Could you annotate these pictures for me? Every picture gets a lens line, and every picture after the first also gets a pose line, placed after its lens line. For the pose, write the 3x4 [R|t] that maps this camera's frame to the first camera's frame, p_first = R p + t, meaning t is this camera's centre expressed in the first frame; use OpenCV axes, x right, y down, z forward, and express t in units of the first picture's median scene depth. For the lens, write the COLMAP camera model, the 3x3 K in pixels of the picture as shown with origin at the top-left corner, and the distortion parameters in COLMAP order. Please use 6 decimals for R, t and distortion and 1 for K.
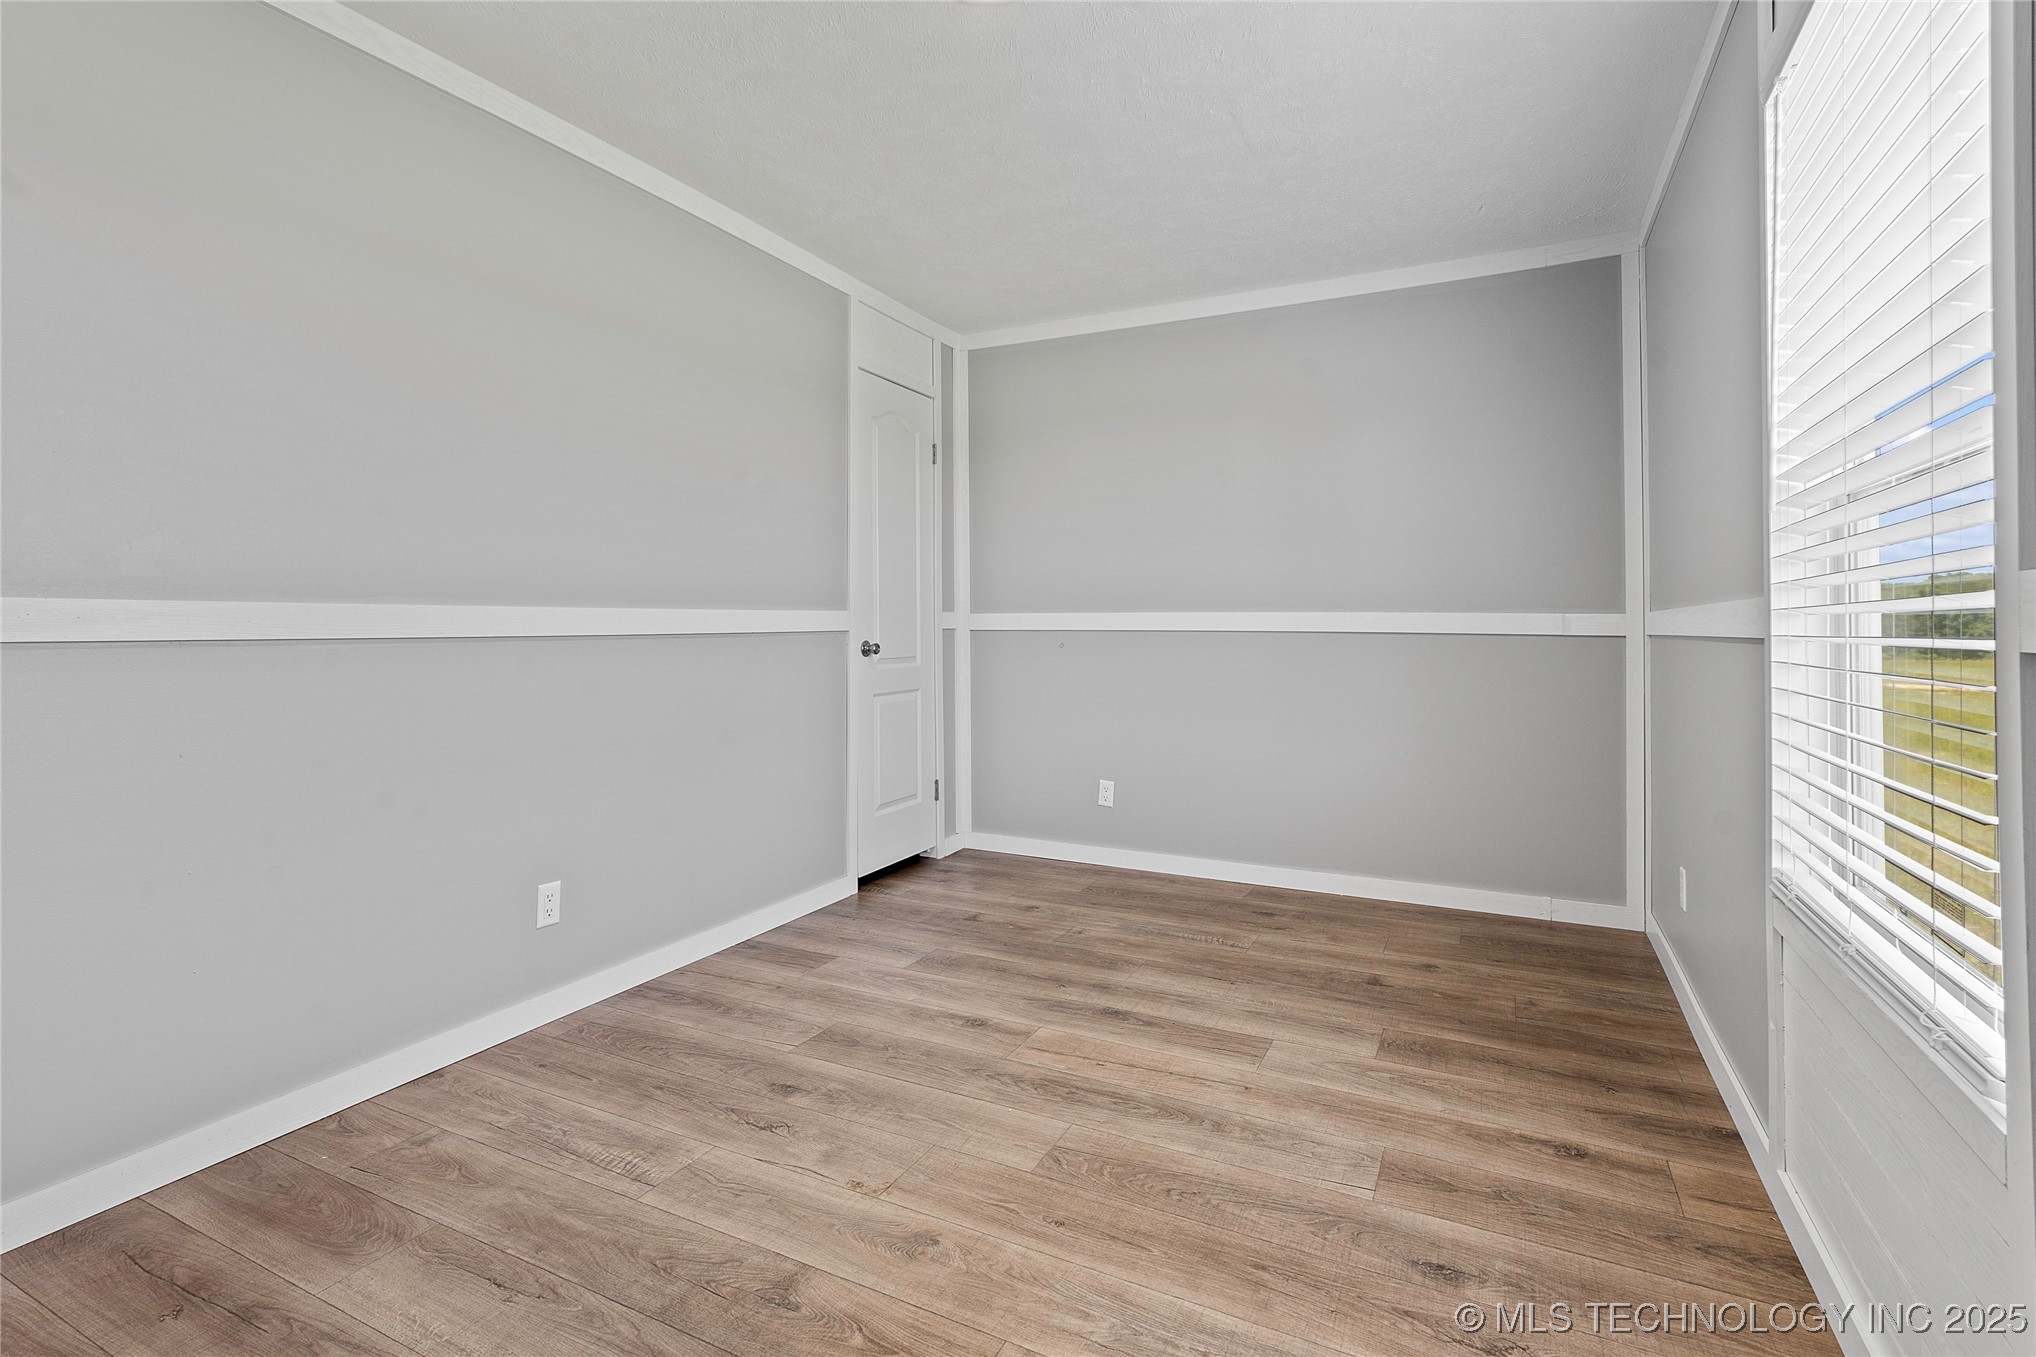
lens RADIAL K [[940.5, 0, 1010.0], [0, 940.5, 631.1], [0, 0, 1]] dist [0.017901, -0.002365]
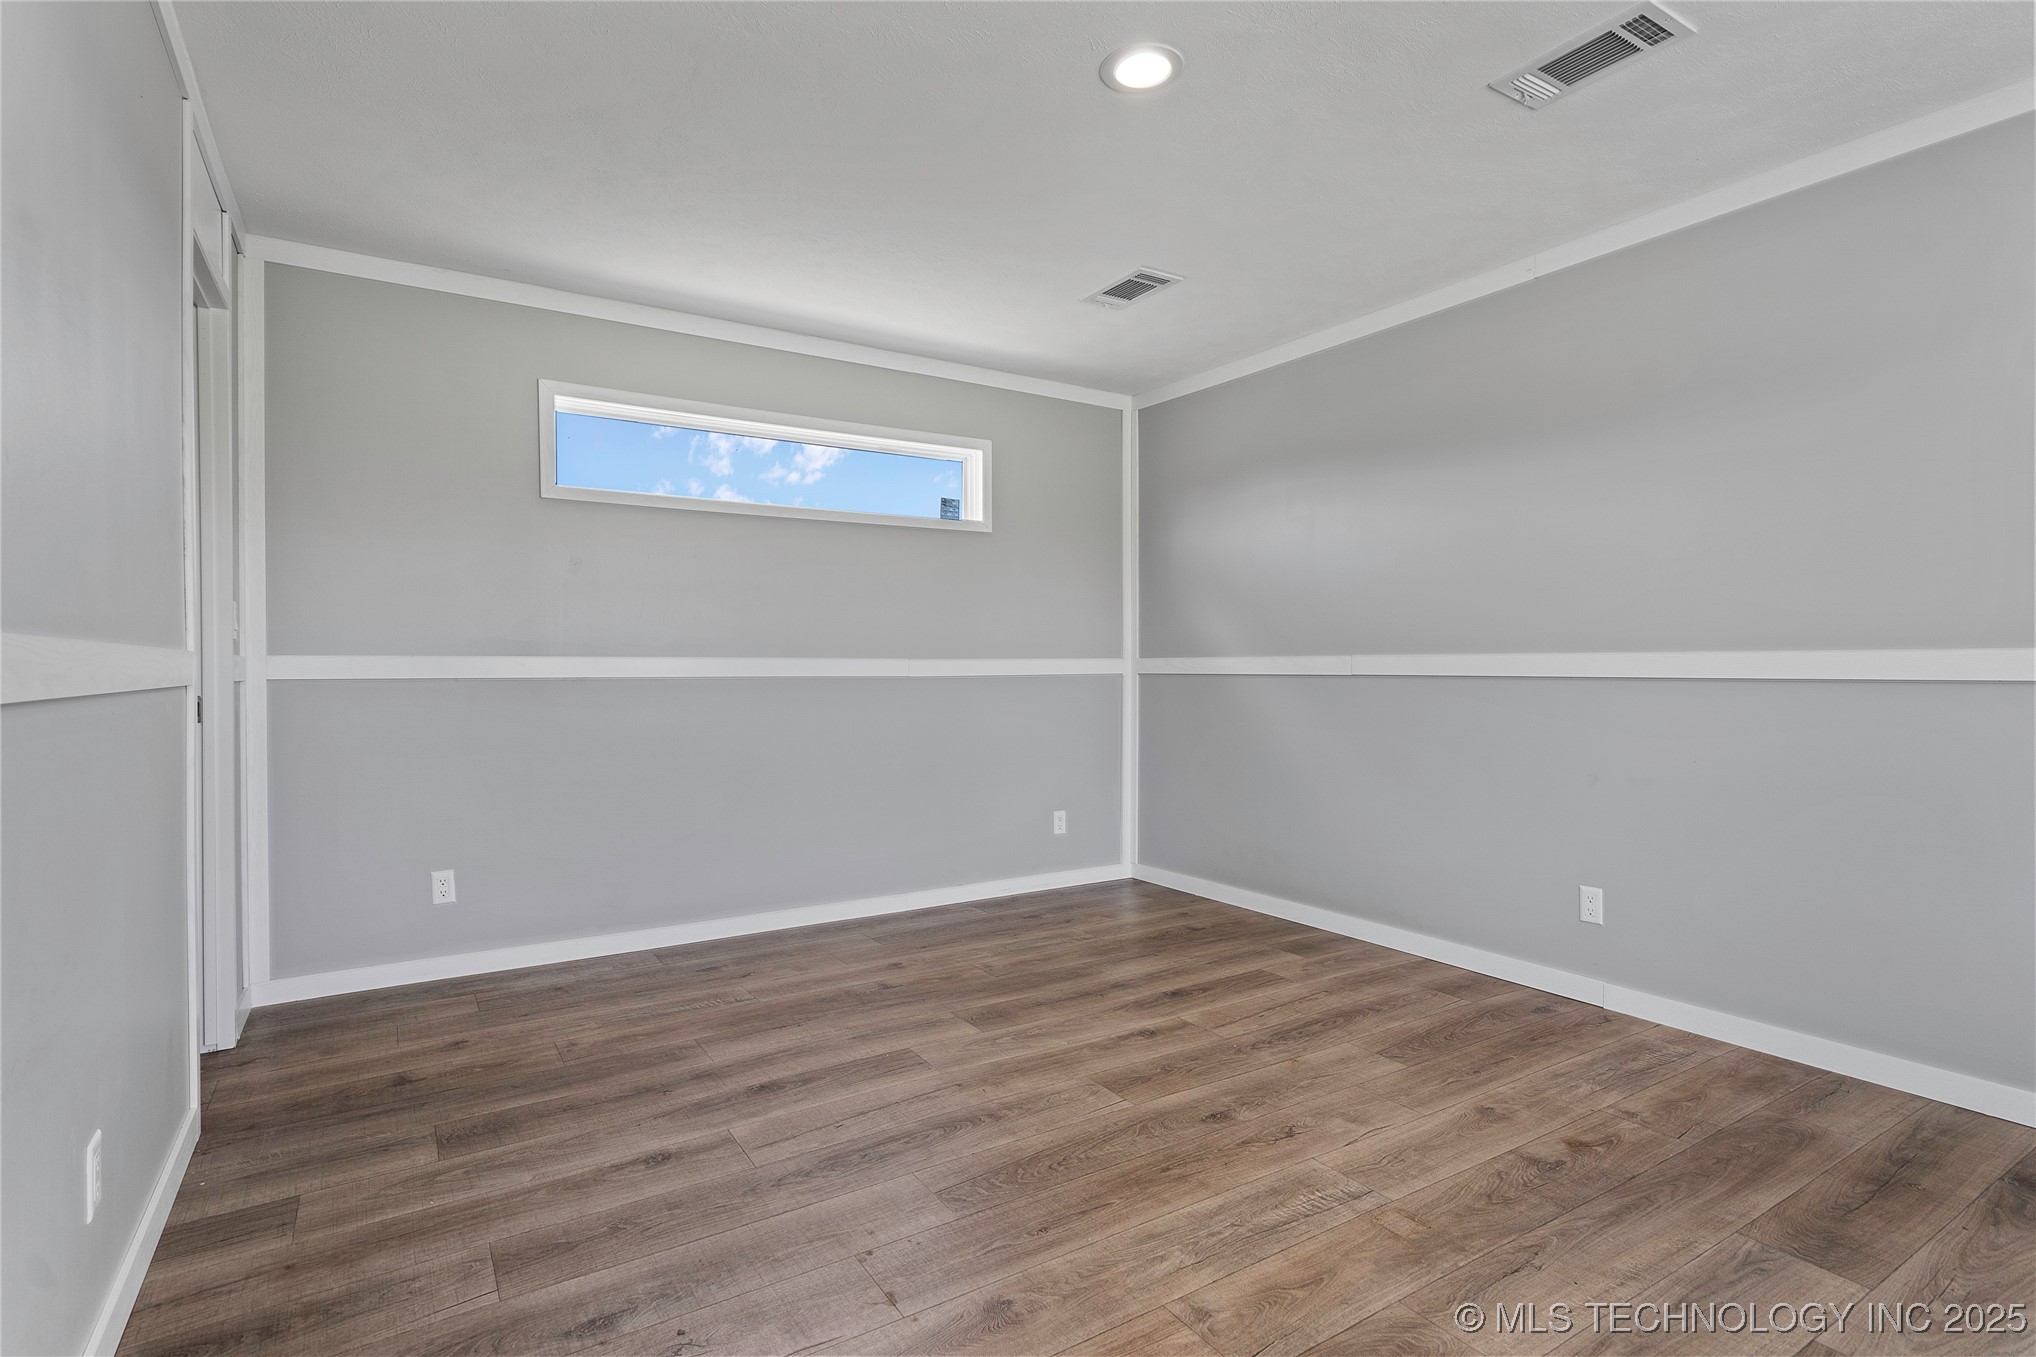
lens RADIAL K [[987.9, 0, 1002.7], [0, 987.9, 687.2], [0, 0, 1]] dist [0.015311, 0.003177]
pose [[0.512473, -0.010250, 0.858642, -0.505021], [0.002064, 0.999941, 0.010705, 0.001671], [-0.858701, -0.003713, 0.512464, 0.256752]]
